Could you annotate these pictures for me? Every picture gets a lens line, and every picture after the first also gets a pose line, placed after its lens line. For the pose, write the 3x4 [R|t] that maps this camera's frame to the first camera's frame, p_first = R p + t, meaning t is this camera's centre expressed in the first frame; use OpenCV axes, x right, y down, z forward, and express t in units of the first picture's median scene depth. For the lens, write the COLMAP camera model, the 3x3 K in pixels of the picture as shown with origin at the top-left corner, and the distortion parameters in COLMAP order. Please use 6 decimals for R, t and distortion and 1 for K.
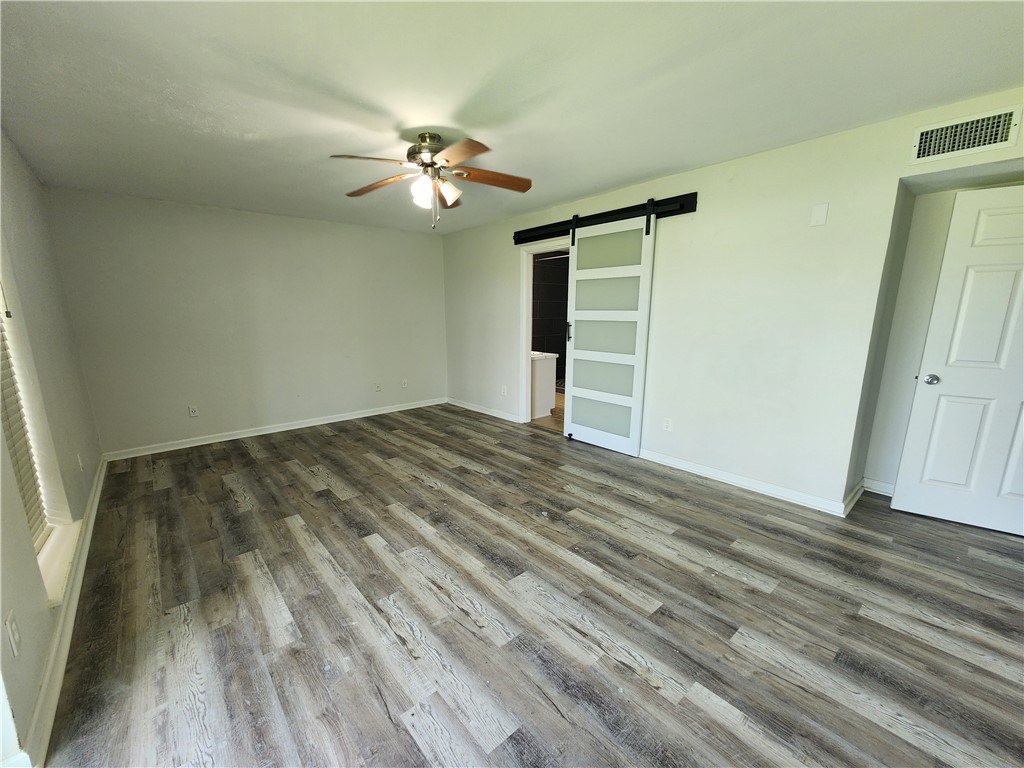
lens RADIAL K [[420.2, 0, 504.2], [0, 420.2, 397.9], [0, 0, 1]] dist [-0.000057, 0.000941]
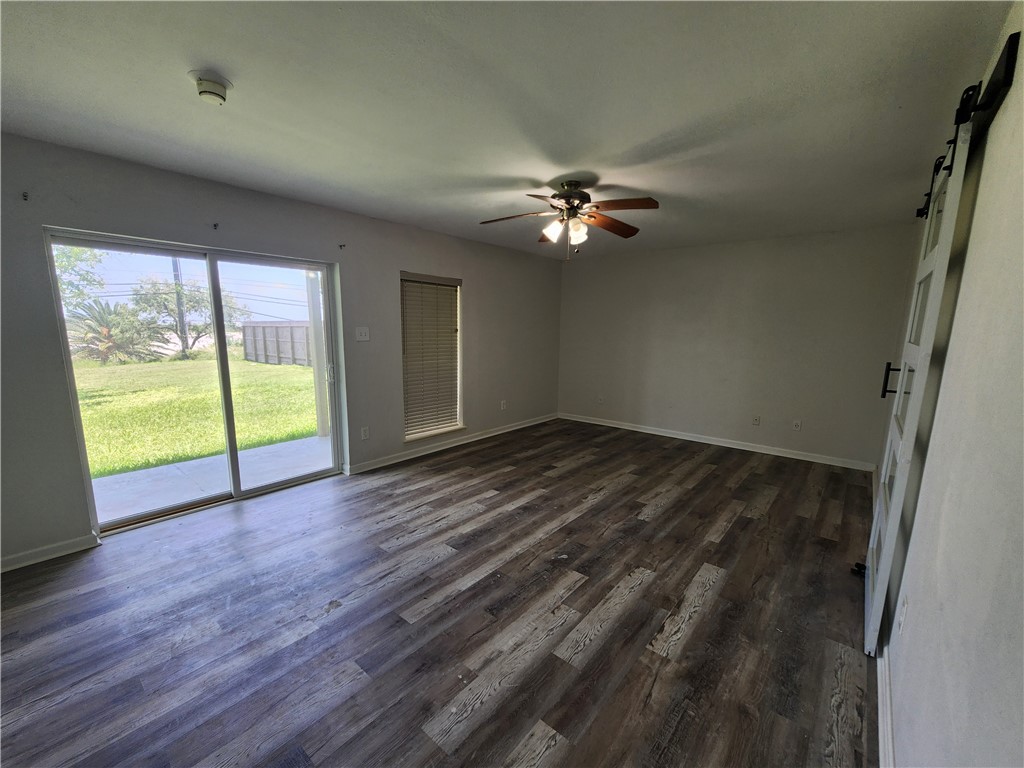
lens RADIAL K [[420.2, 0, 504.2], [0, 420.2, 397.9], [0, 0, 1]] dist [-0.000057, 0.000941]
pose [[0.155079, 0.173566, -0.972535, 0.850438], [-0.214627, 0.966851, 0.138328, -0.146953], [0.964306, 0.187281, 0.187191, 0.602747]]
